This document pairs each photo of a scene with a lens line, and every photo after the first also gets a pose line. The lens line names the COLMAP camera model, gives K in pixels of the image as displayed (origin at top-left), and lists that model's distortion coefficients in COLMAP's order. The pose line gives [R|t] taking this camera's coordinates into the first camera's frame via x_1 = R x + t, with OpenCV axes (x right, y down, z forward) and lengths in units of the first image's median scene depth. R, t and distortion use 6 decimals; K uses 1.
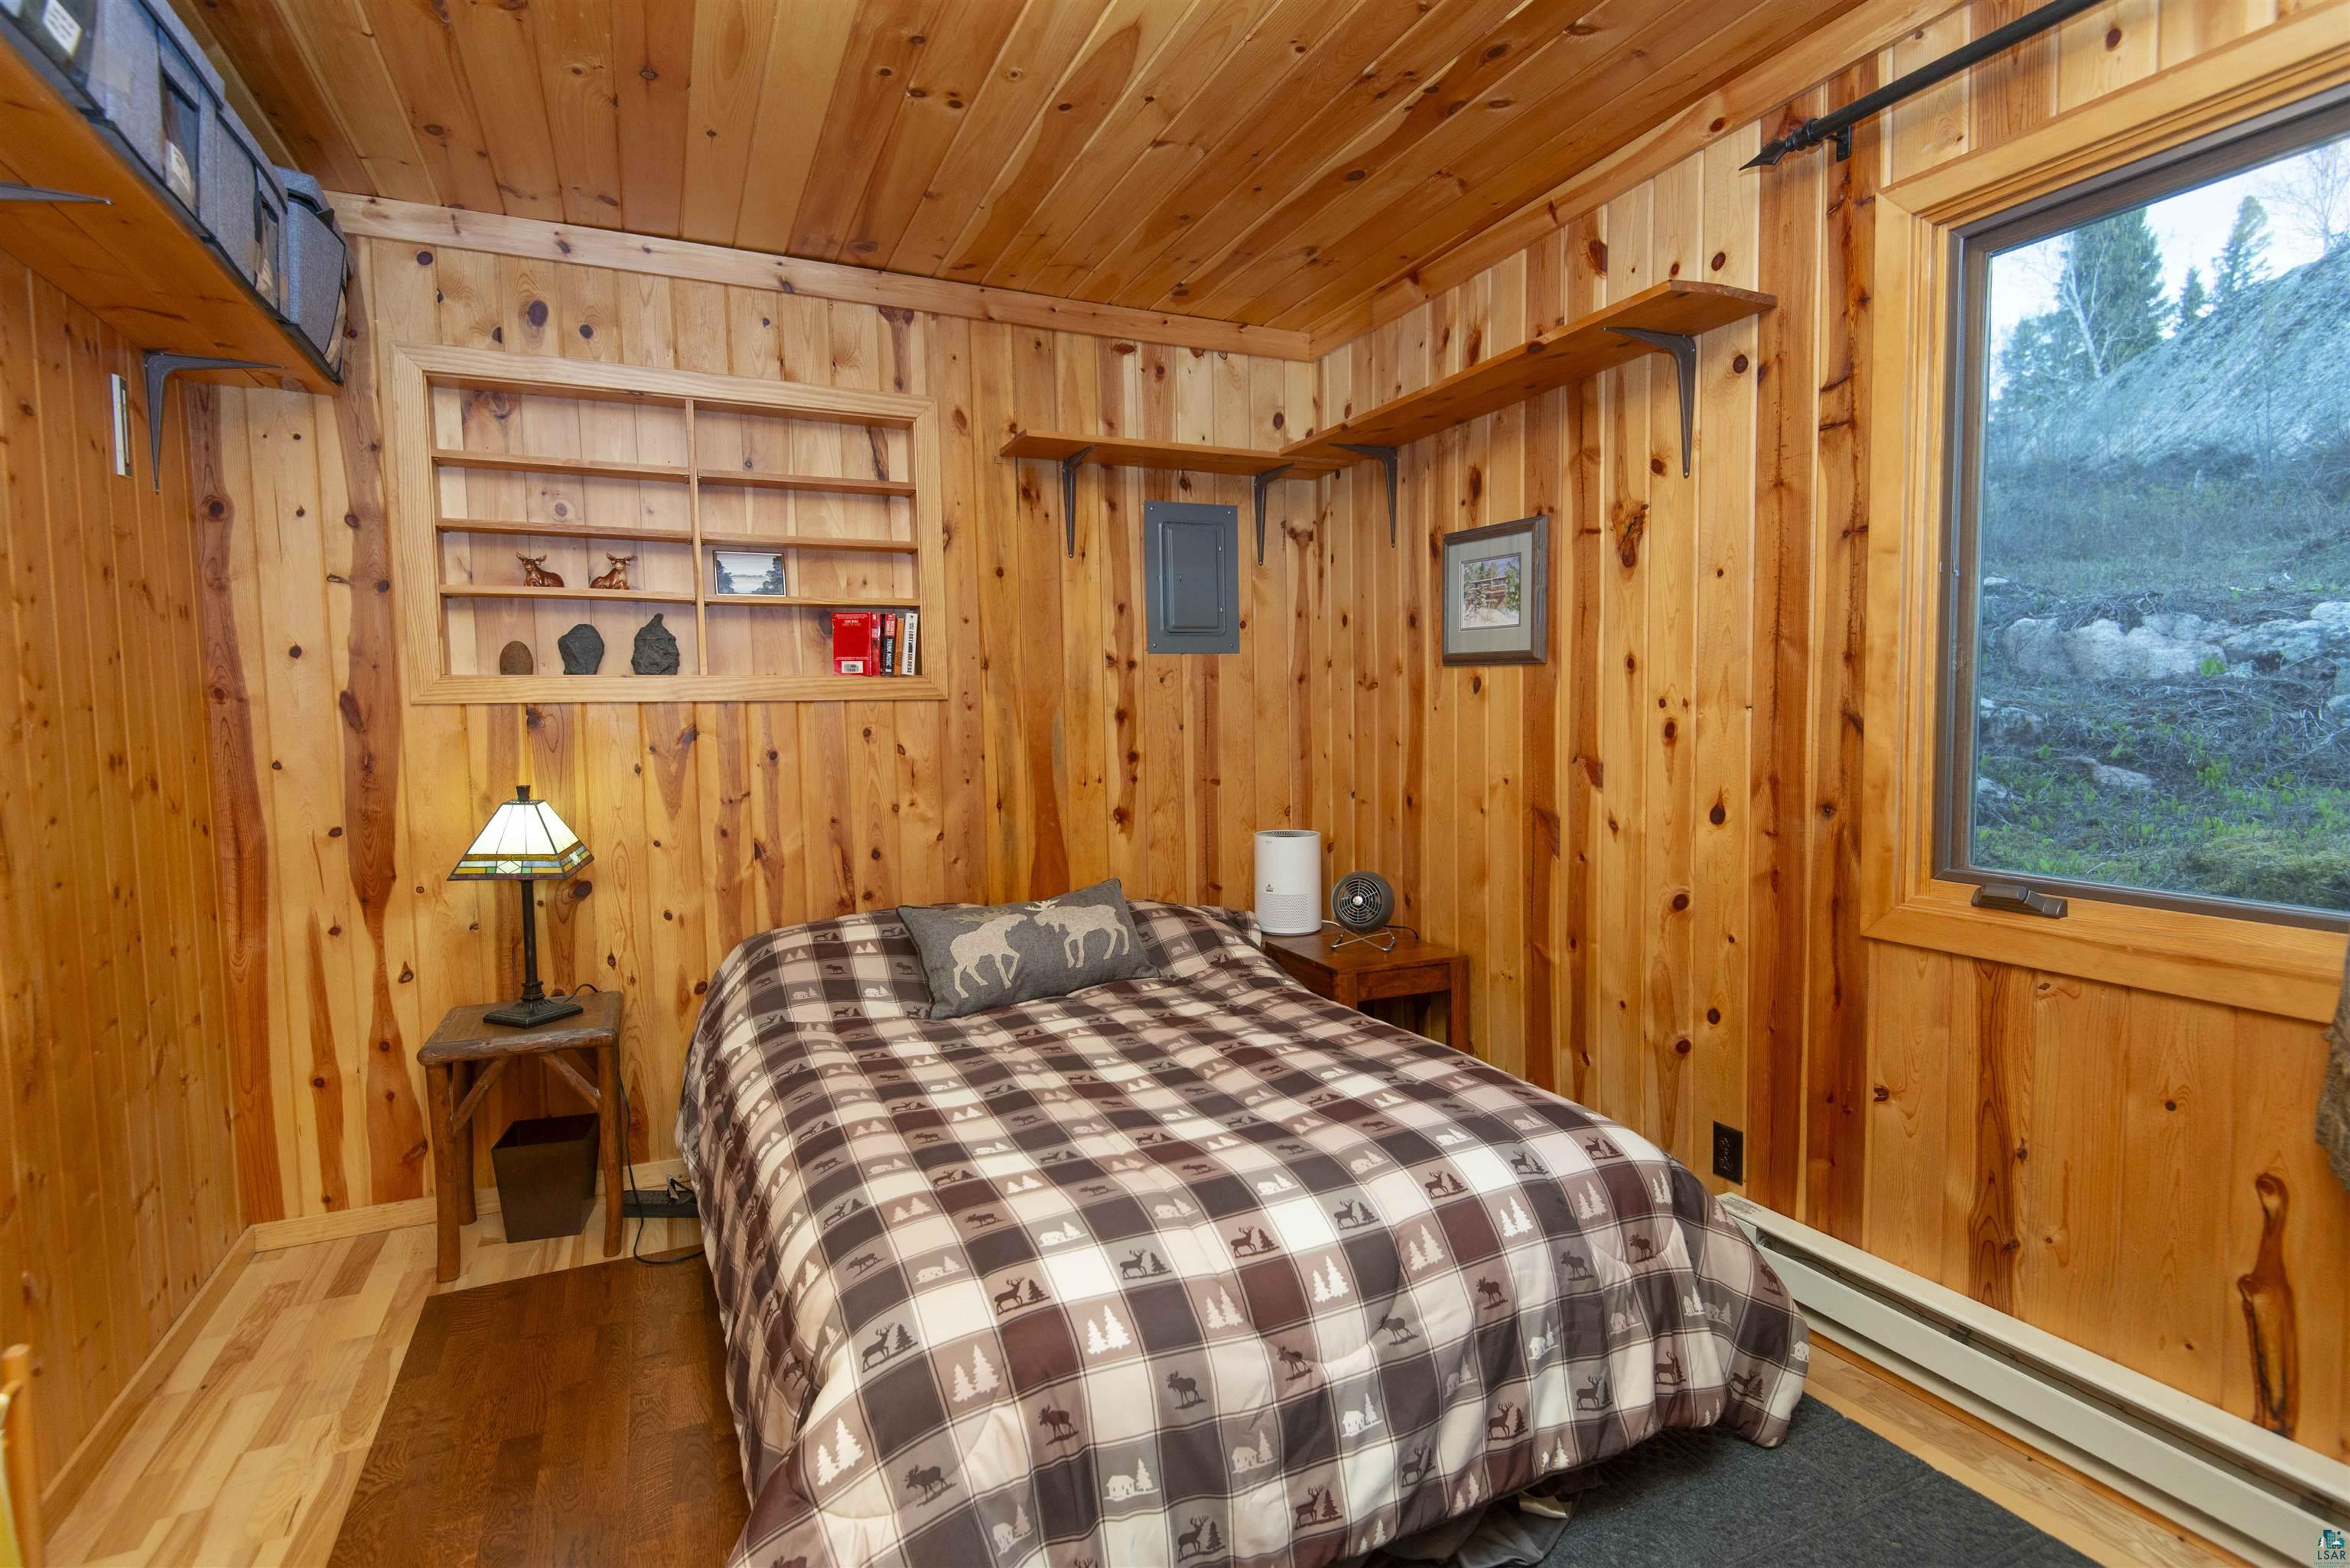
lens RADIAL K [[1096.9, 0, 1139.6], [0, 1096.9, 774.7], [0, 0, 1]] dist [0.041883, -0.031150]
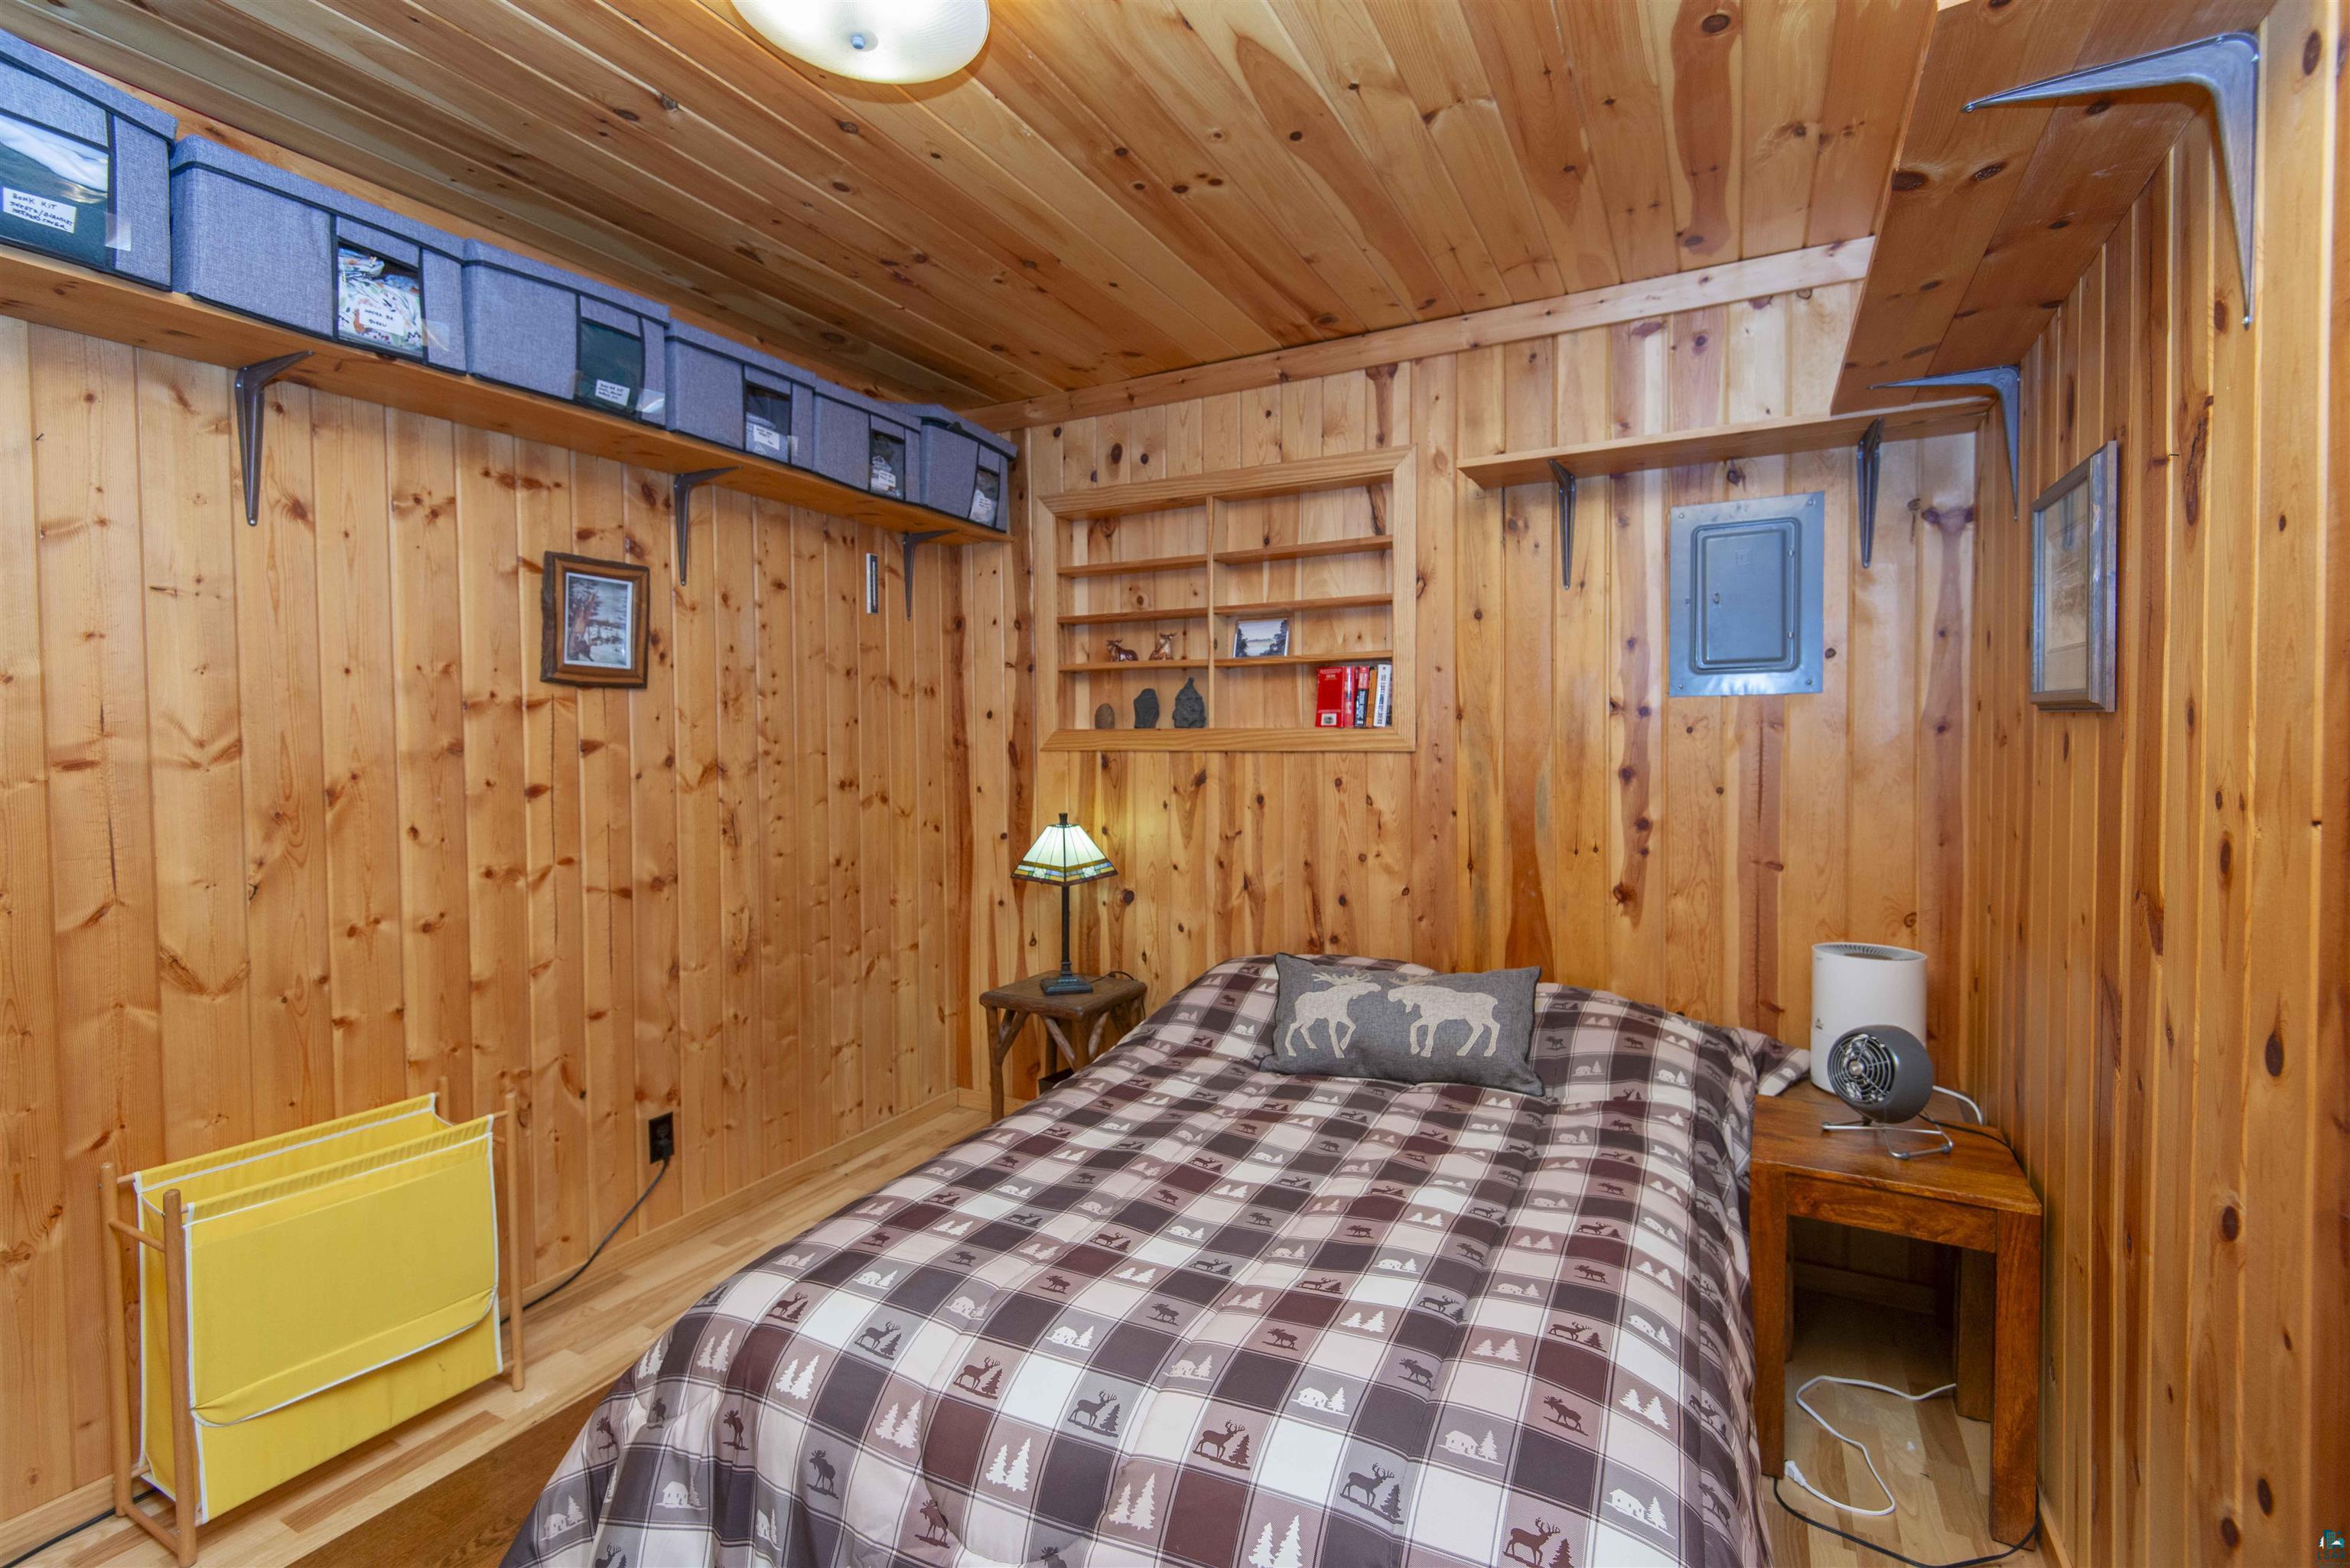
lens RADIAL K [[1024.0, 0, 1183.6], [0, 1024.0, 774.6], [0, 0, 1]] dist [0.030411, -0.020057]
pose [[0.628546, 0.036709, -0.776905, 0.492720], [-0.055529, 0.998455, 0.002252, -0.047425], [0.775787, 0.041725, 0.629613, 0.334646]]
